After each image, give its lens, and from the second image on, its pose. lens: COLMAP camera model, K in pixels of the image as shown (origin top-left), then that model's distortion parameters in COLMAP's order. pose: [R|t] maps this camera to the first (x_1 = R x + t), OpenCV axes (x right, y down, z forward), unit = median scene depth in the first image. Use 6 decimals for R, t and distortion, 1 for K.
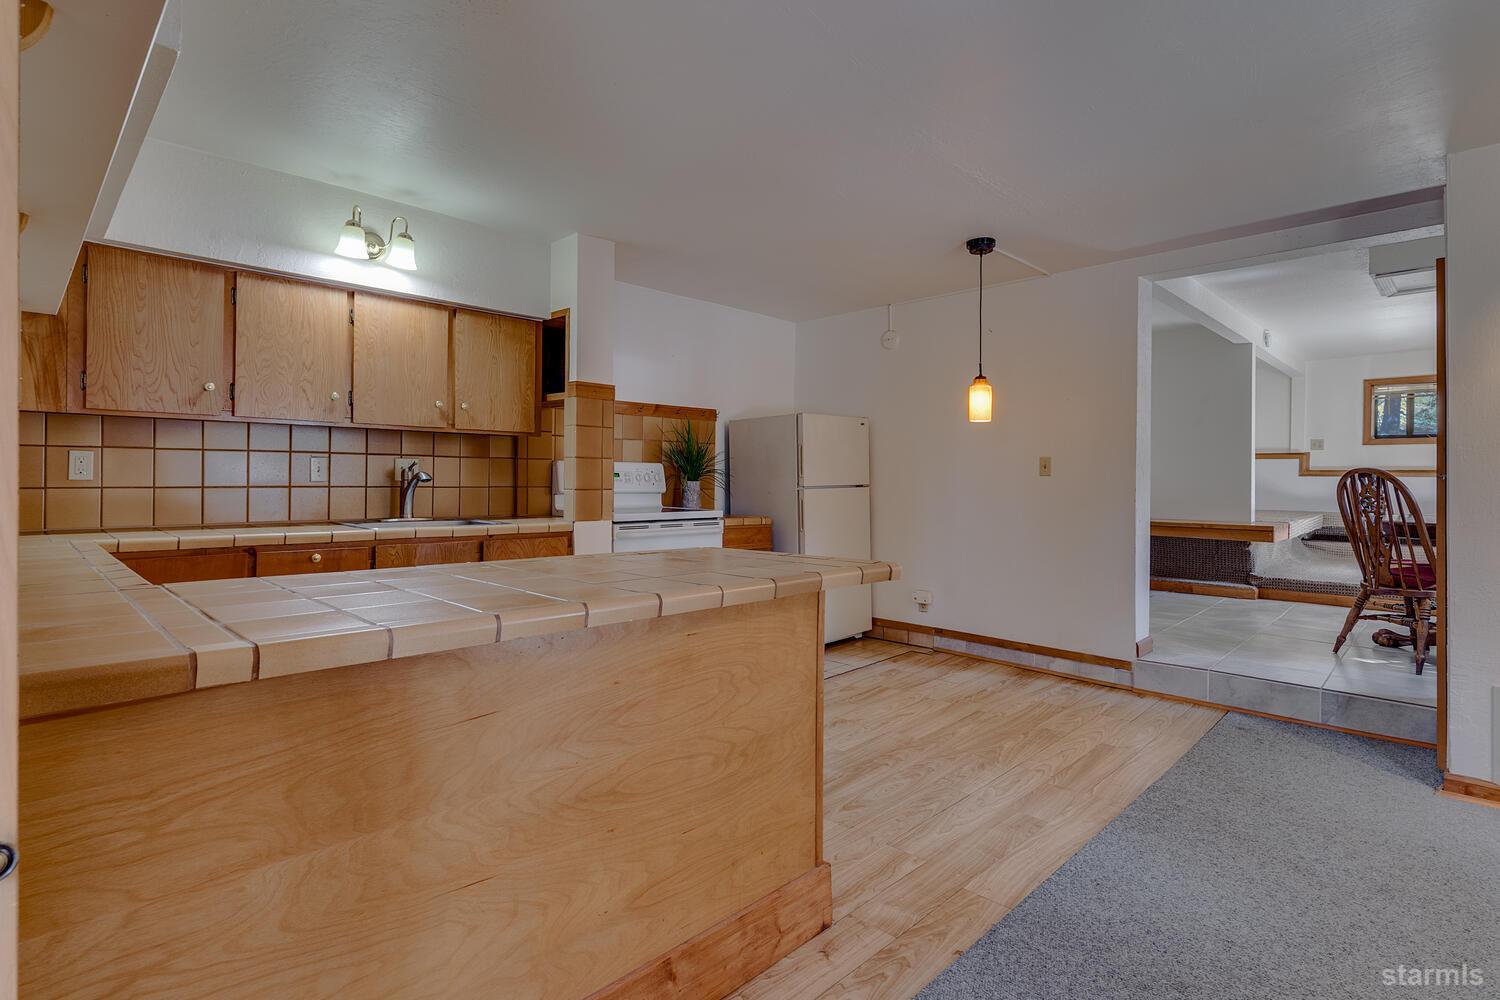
lens RADIAL K [[734.8, 0, 737.1], [0, 734.8, 471.4], [0, 0, 1]] dist [0.001090, 0.000430]
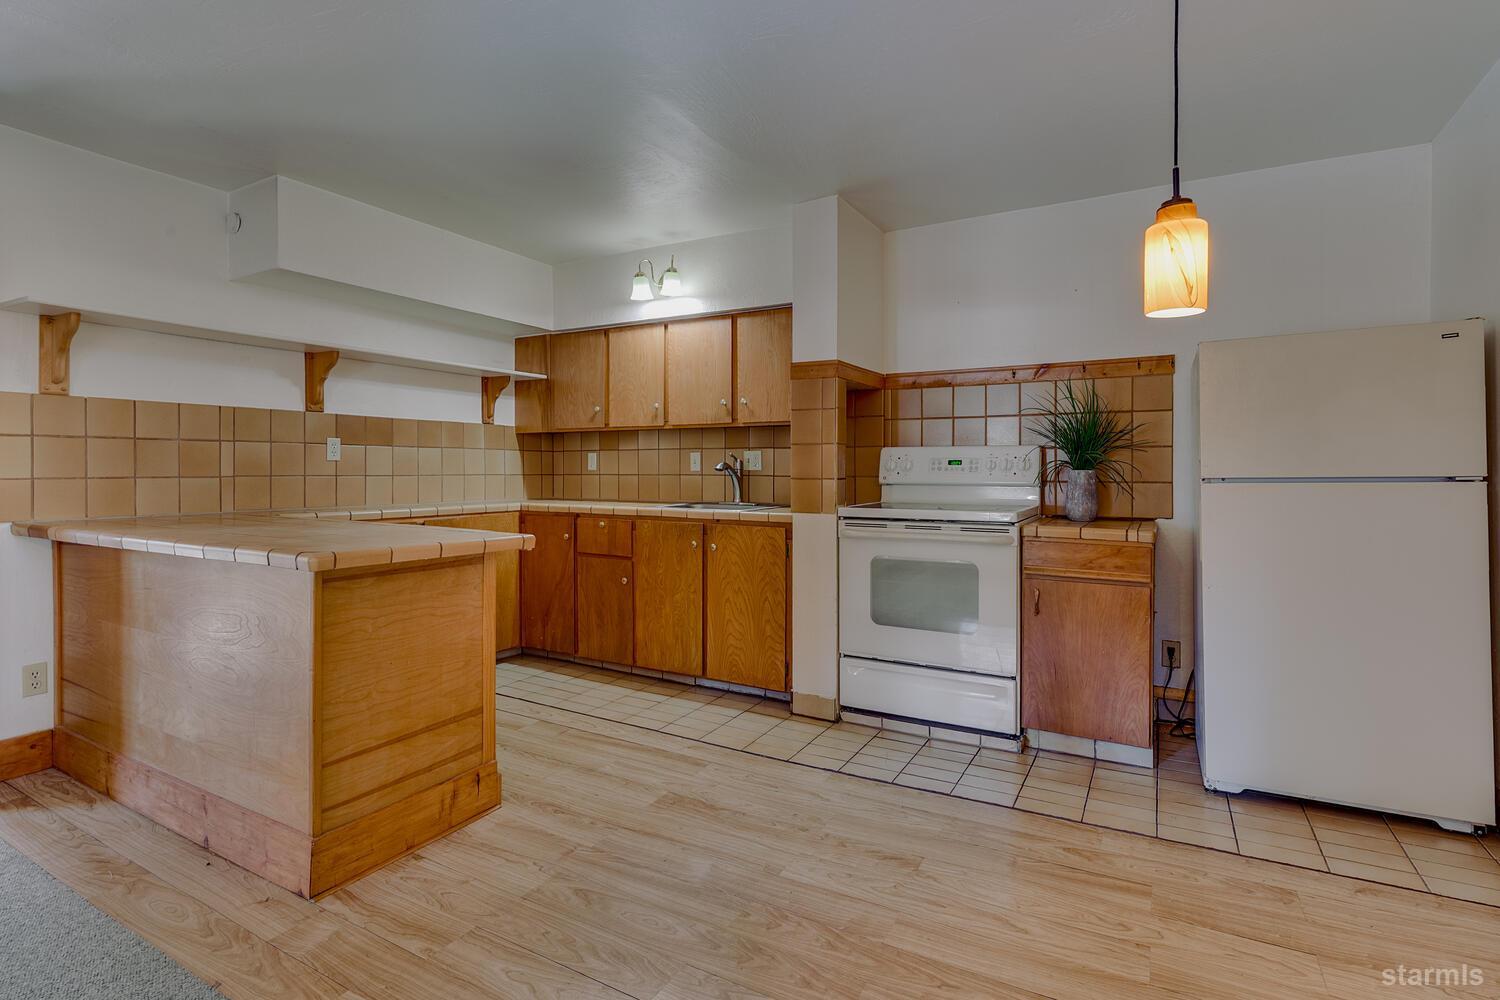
lens RADIAL K [[734.8, 0, 737.1], [0, 734.8, 471.4], [0, 0, 1]] dist [0.001090, 0.000430]
pose [[0.272400, -0.004259, -0.962175, 0.723370], [0.010440, 0.999944, -0.001470, 0.017825], [0.962127, -0.009644, 0.272430, 0.738935]]
